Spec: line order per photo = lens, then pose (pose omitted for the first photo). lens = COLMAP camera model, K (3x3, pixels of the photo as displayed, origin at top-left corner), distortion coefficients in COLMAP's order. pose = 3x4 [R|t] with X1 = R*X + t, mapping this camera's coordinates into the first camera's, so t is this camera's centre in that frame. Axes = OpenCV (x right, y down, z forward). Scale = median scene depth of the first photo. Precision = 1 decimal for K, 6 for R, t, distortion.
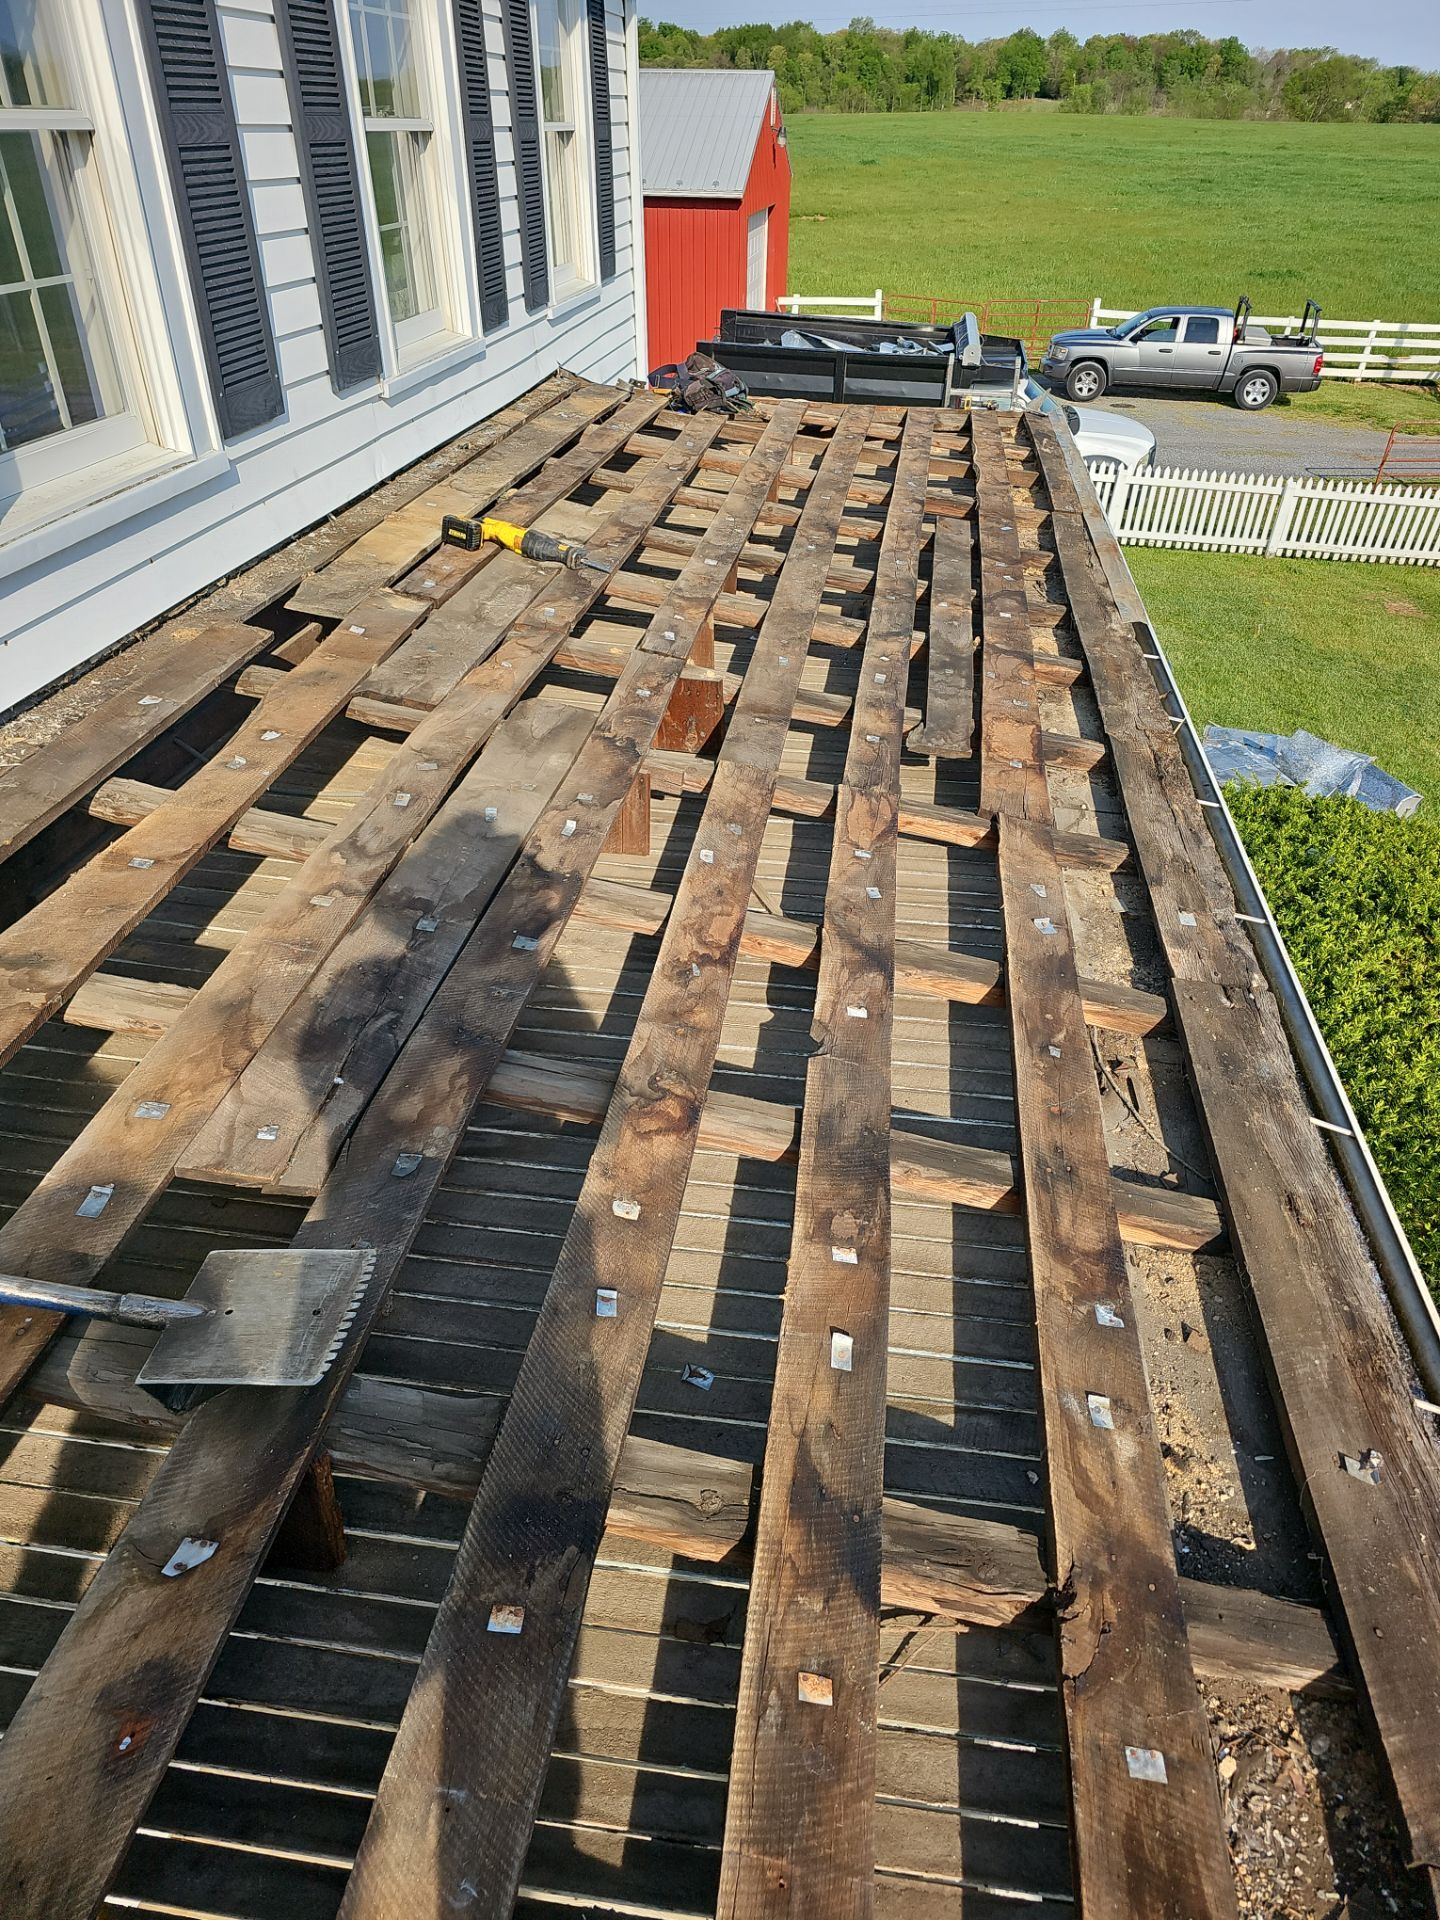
lens RADIAL K [[1296.3, 0, 723.1], [0, 1296.3, 962.5], [0, 0, 1]] dist [0.039914, -0.030400]
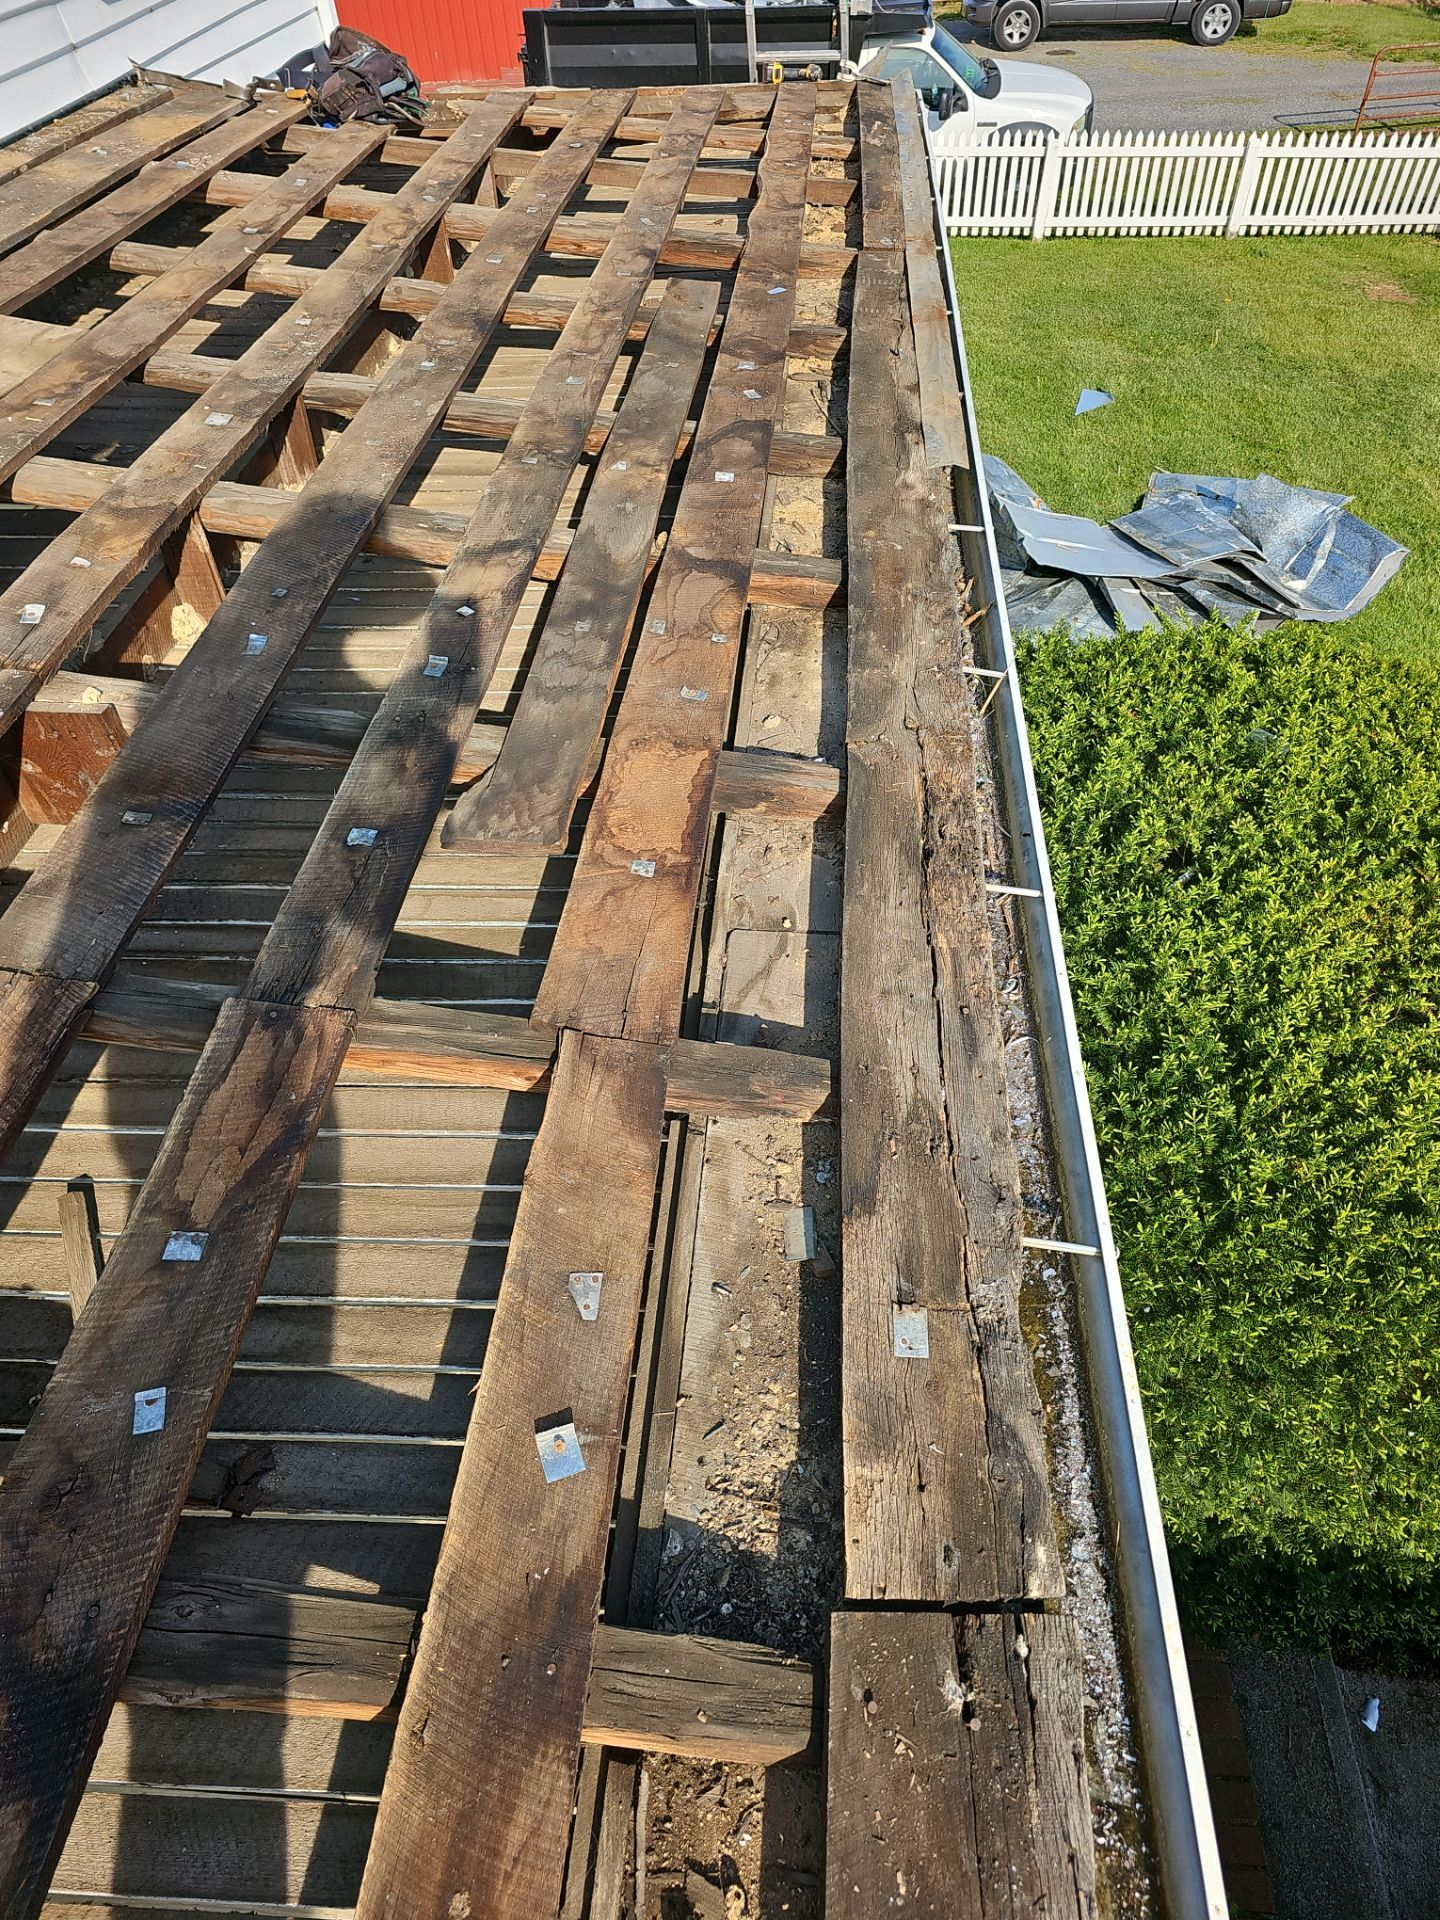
lens RADIAL K [[1296.3, 0, 725.1], [0, 1296.3, 967.7], [0, 0, 1]] dist [0.039914, -0.030400]
pose [[0.995852, -0.090825, 0.005411, 0.049112], [0.088185, 0.978130, 0.188373, -0.040512], [-0.022402, -0.187114, 0.982083, 0.094787]]
